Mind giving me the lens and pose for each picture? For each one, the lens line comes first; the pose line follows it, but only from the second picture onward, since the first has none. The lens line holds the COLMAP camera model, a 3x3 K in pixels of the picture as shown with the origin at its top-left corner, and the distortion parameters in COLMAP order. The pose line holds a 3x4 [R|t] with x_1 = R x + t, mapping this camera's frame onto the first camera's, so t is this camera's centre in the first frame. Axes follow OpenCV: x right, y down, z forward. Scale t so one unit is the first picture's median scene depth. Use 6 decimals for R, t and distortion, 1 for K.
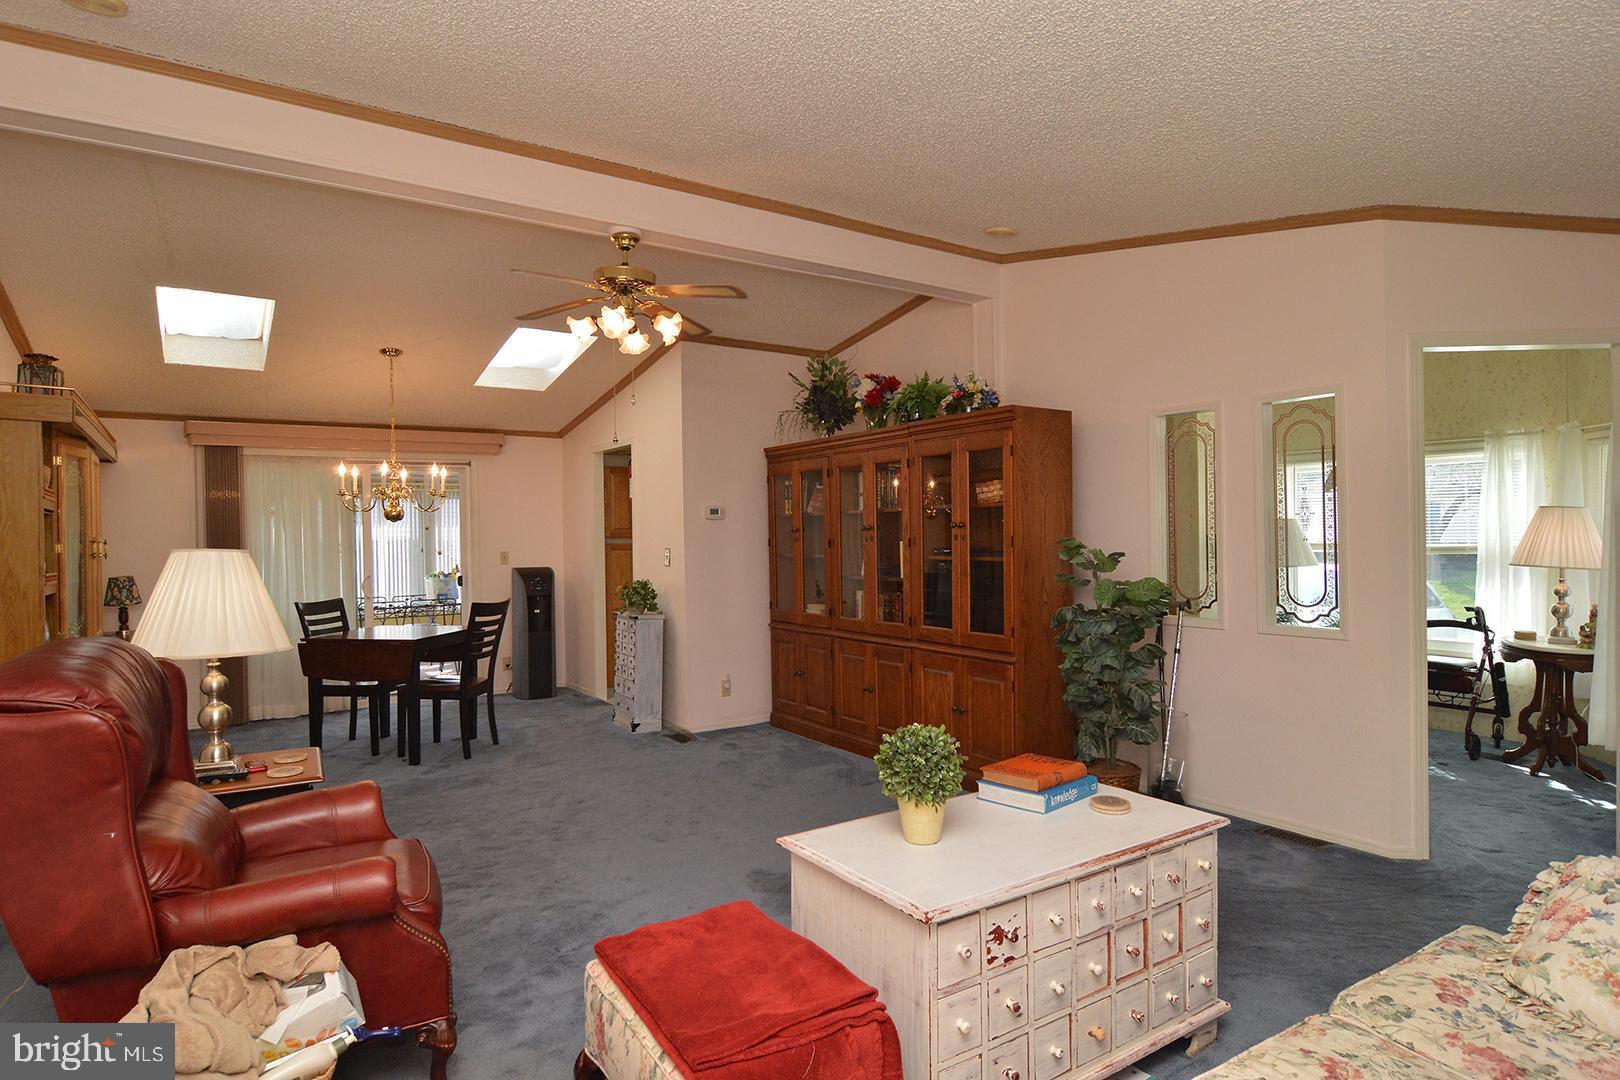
lens RADIAL K [[876.1, 0, 807.7], [0, 876.1, 533.5], [0, 0, 1]] dist [-0.014940, -0.006551]
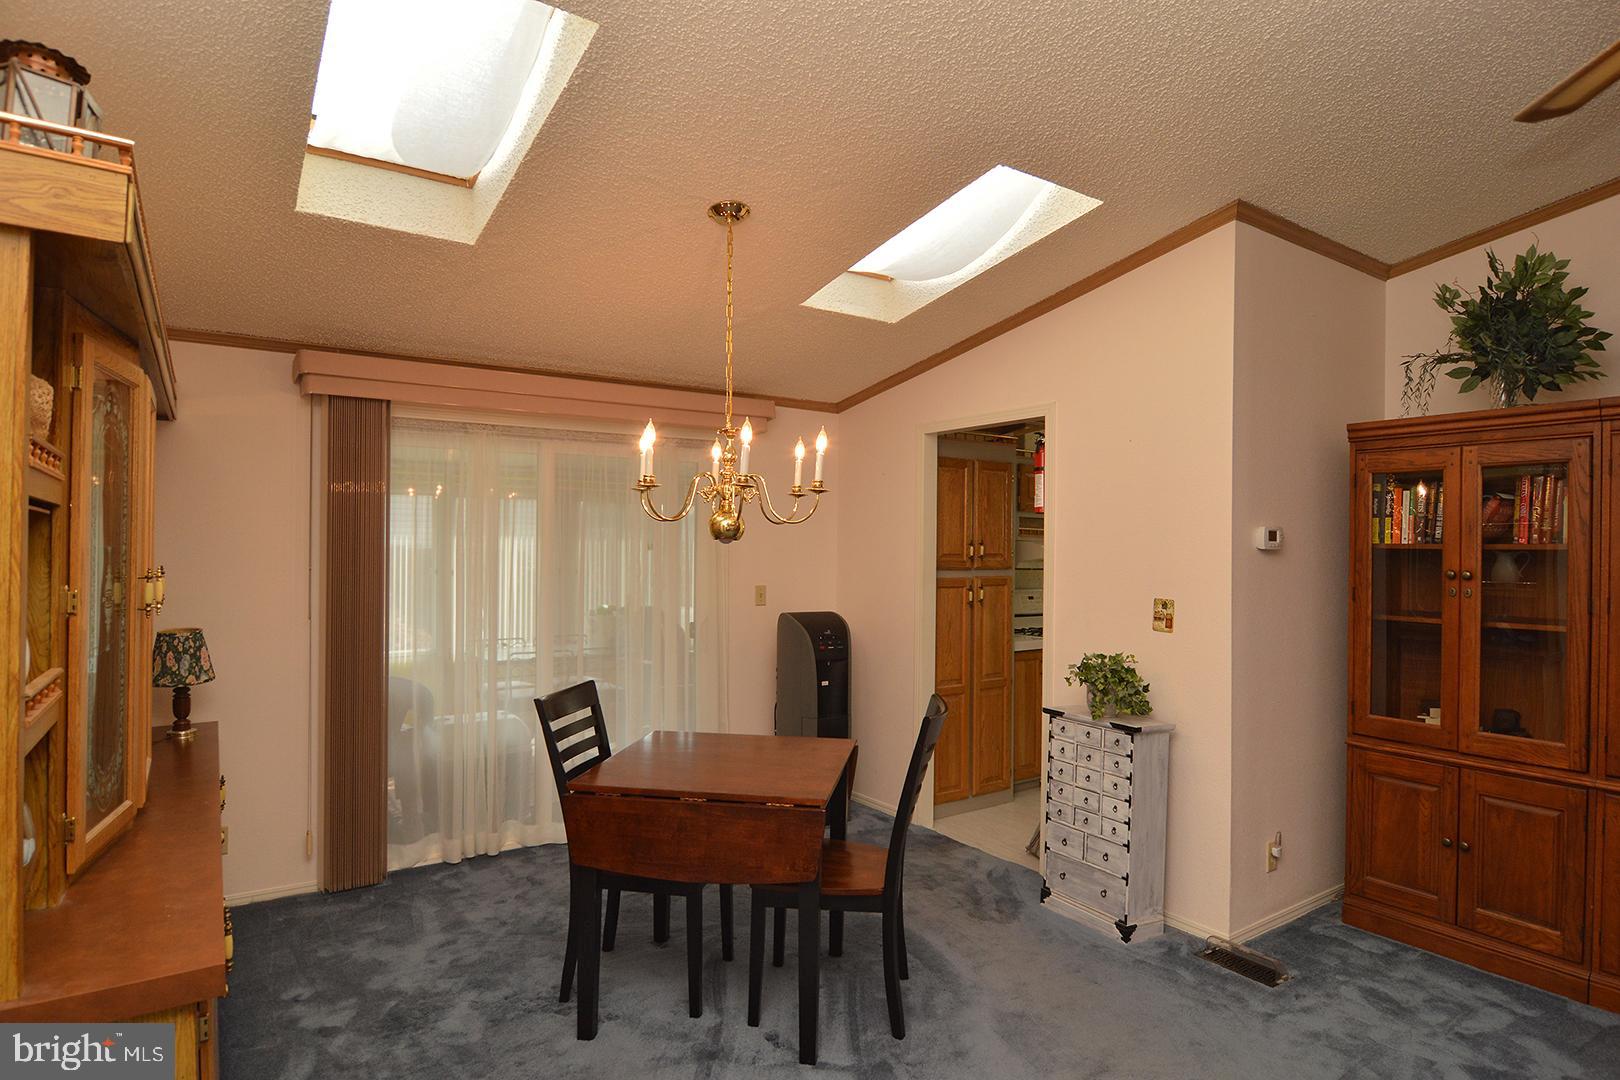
lens RADIAL K [[876.1, 0, 803.8], [0, 876.1, 539.7], [0, 0, 1]] dist [-0.014940, -0.006551]
pose [[0.999676, 0.024317, -0.007576, -0.398852], [-0.024381, 0.999667, -0.008472, -0.011461], [0.007367, 0.008654, 0.999935, 0.458053]]
